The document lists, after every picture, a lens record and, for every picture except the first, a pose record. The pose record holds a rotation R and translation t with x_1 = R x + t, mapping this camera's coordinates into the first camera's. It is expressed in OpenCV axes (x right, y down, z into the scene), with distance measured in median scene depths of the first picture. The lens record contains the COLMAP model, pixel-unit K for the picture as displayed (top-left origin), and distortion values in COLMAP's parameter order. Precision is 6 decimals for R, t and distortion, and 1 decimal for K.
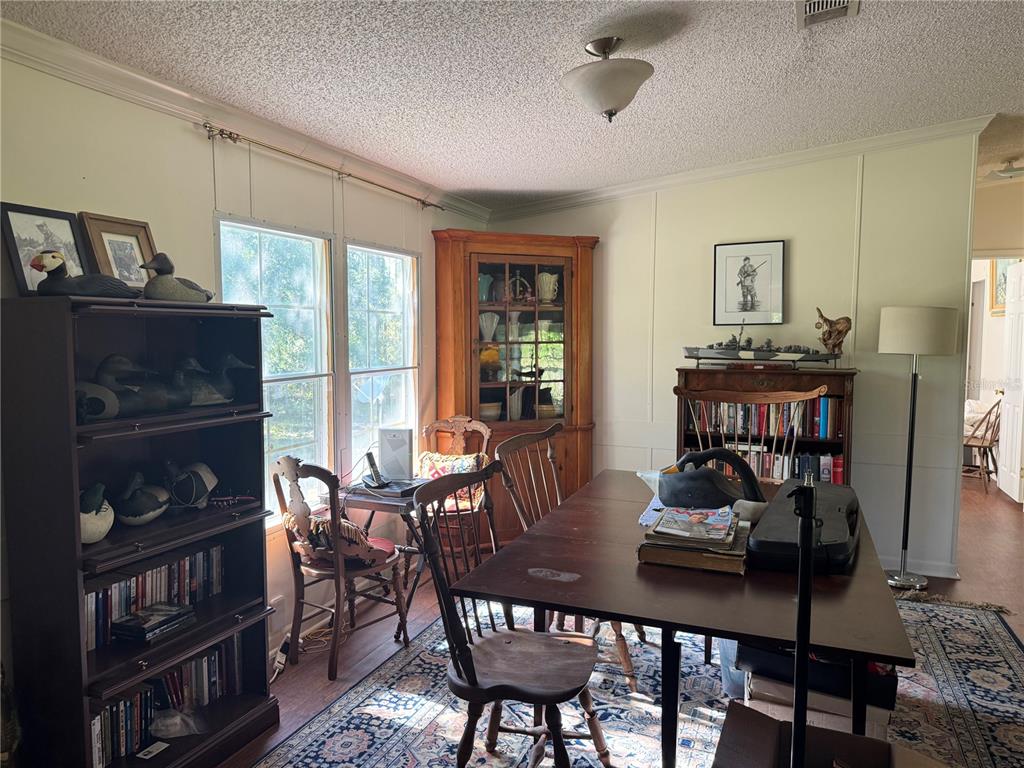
lens RADIAL K [[720.7, 0, 509.5], [0, 720.7, 382.6], [0, 0, 1]] dist [0.010582, -0.006078]
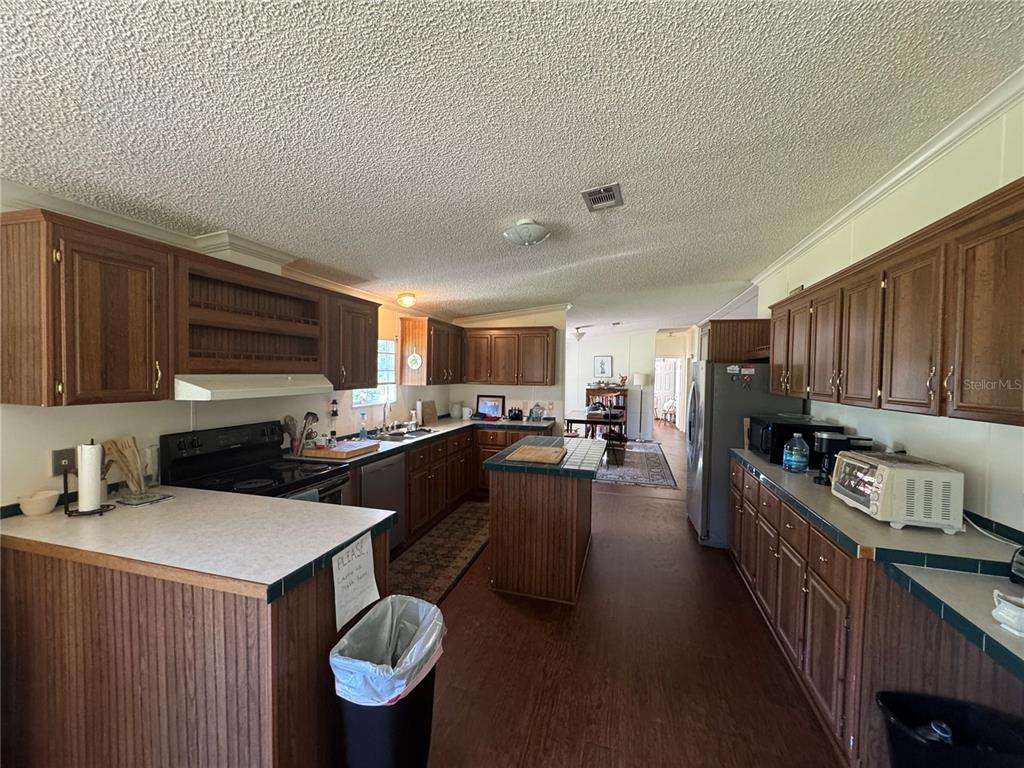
lens RADIAL K [[412.7, 0, 515.2], [0, 412.7, 386.3], [0, 0, 1]] dist [-0.003970, 0.000539]
pose [[0.993820, 0.008801, 0.110654, -0.409975], [-0.005232, 0.999458, -0.032505, 0.045769], [-0.110880, 0.031725, 0.993327, -1.232227]]
